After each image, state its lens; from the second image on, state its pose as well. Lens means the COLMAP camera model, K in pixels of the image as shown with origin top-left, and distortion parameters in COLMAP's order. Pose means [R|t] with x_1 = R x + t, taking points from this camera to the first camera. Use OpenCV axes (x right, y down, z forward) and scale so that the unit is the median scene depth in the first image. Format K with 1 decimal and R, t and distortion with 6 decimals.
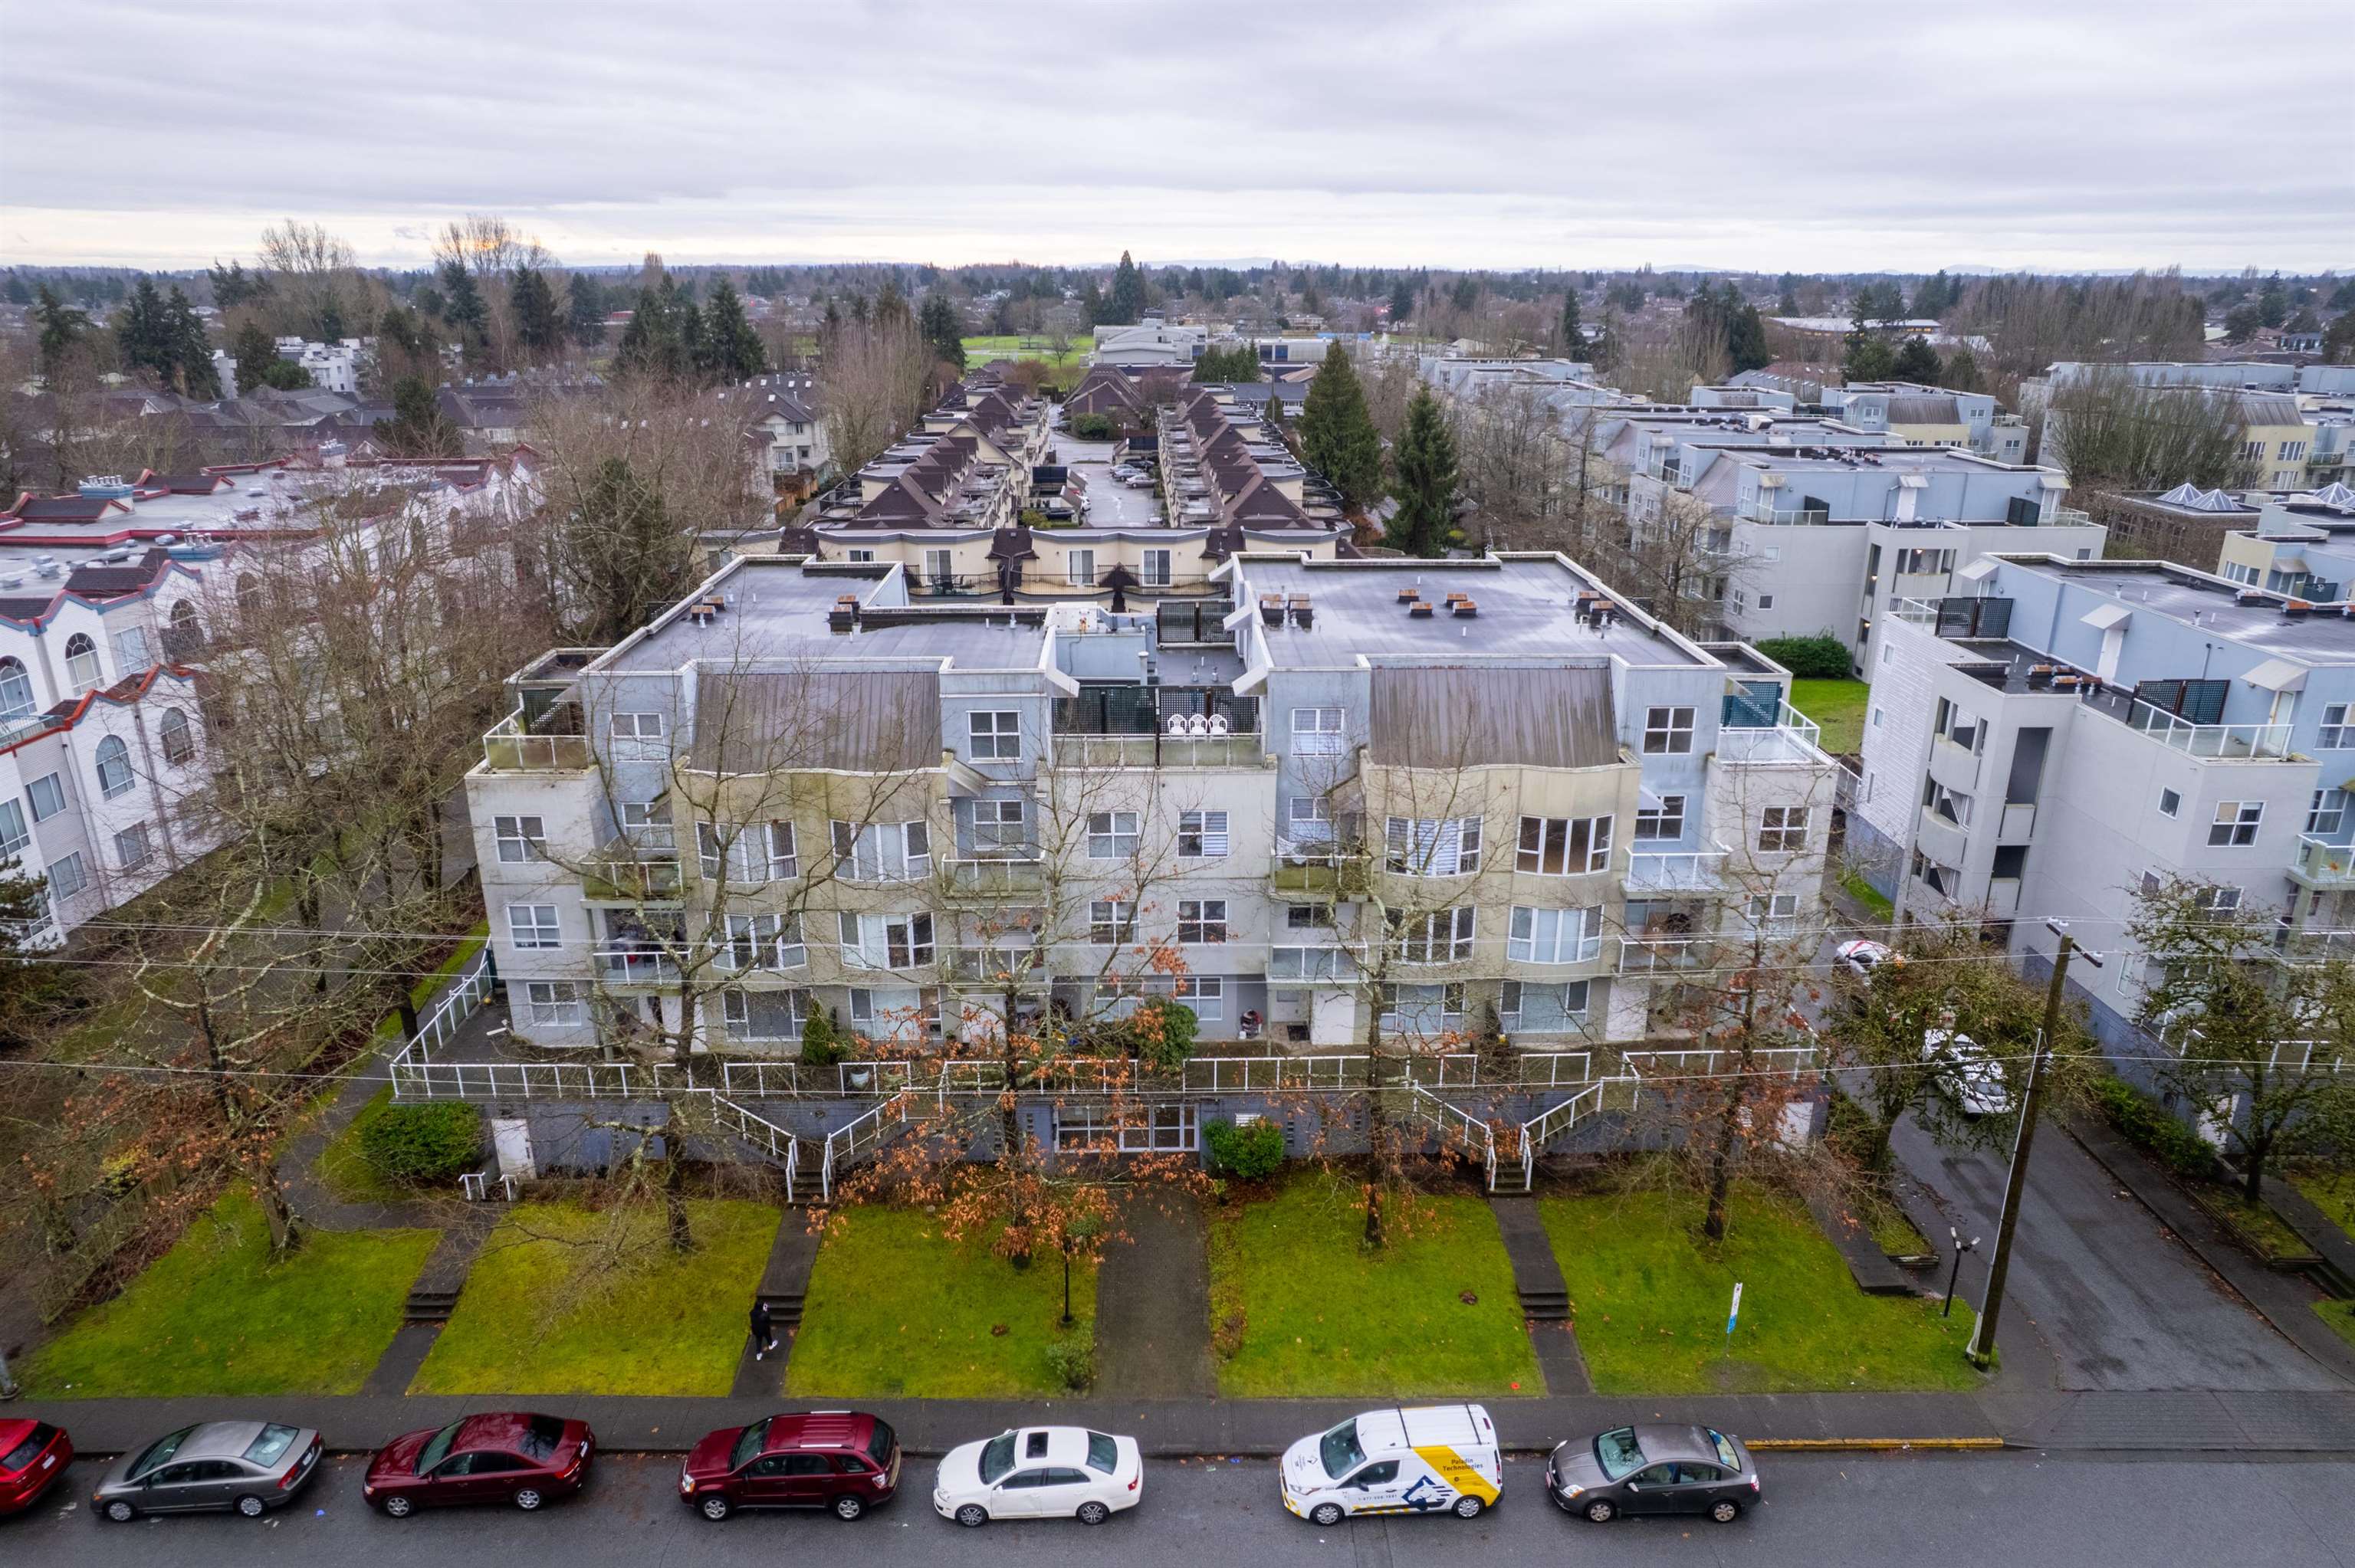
lens RADIAL K [[1488.8, 0, 1161.6], [0, 1488.8, 778.3], [0, 0, 1]] dist [-0.022699, 0.006561]
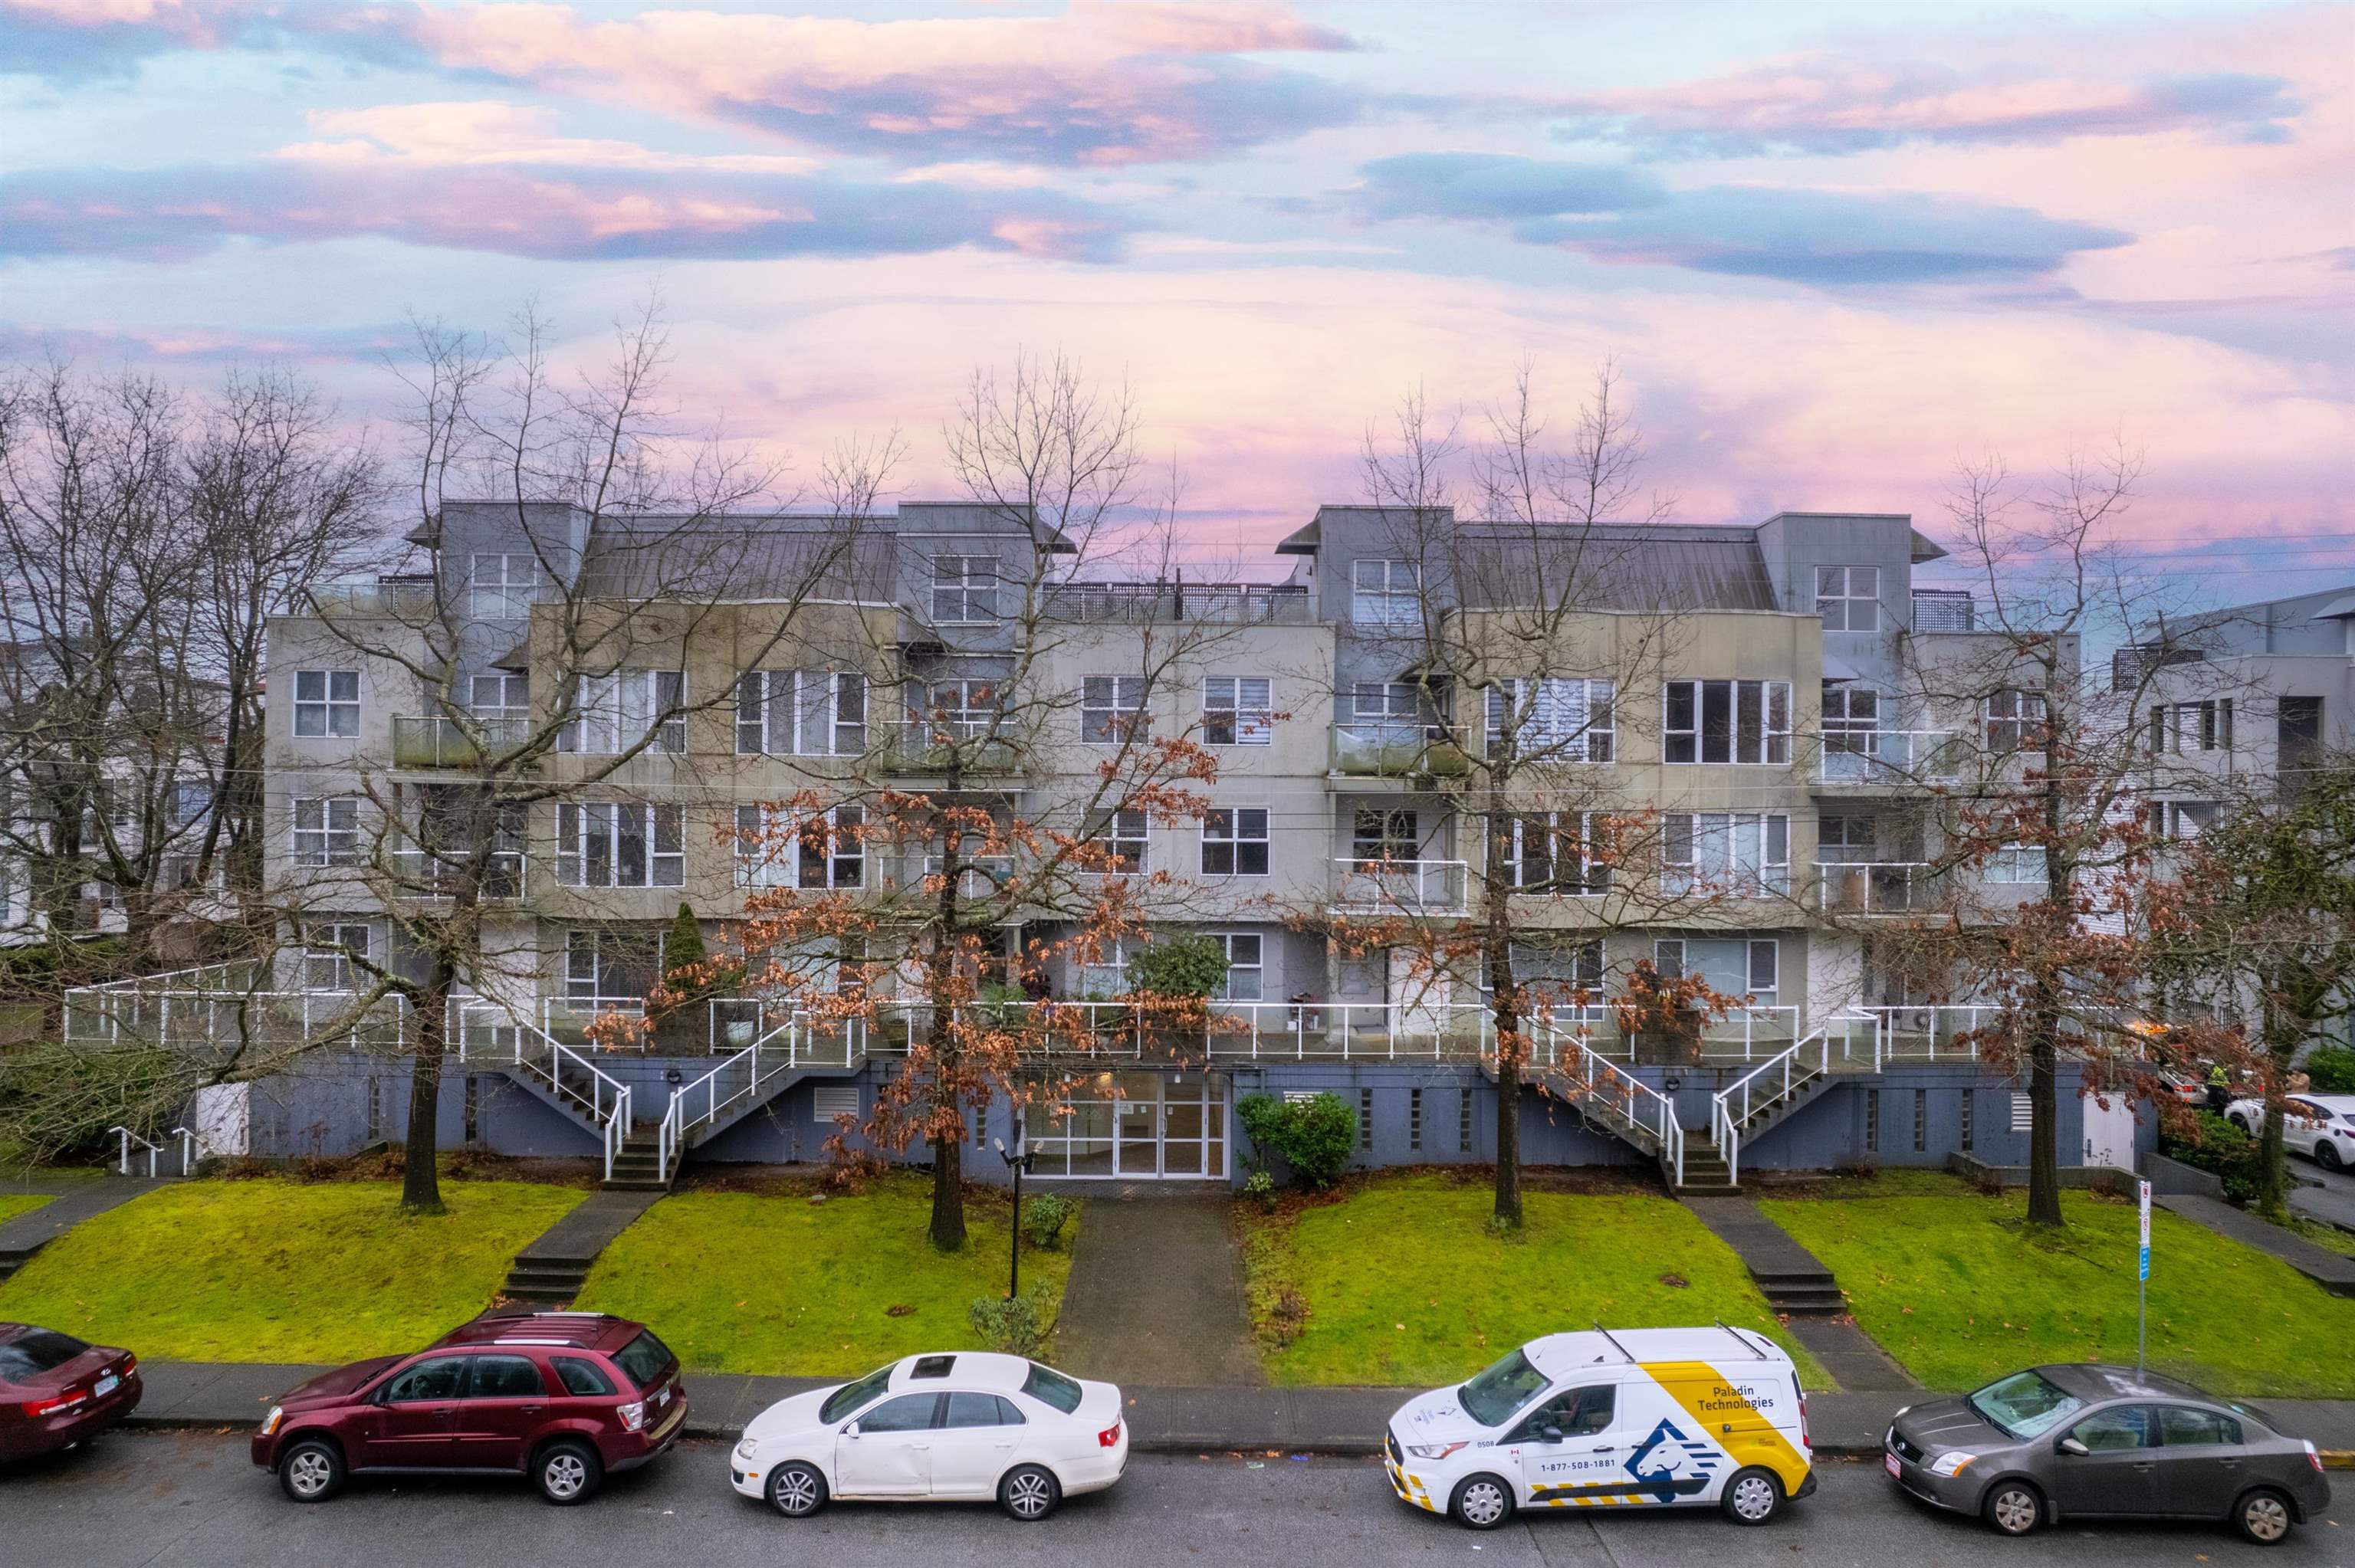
lens RADIAL K [[1488.8, 0, 1171.4], [0, 1488.8, 767.4], [0, 0, 1]] dist [-0.022699, 0.006561]
pose [[0.999848, 0.011975, -0.012666, 0.006498], [-0.015421, 0.946431, -0.322537, 0.401932], [0.008125, 0.322683, 0.946472, 0.406384]]
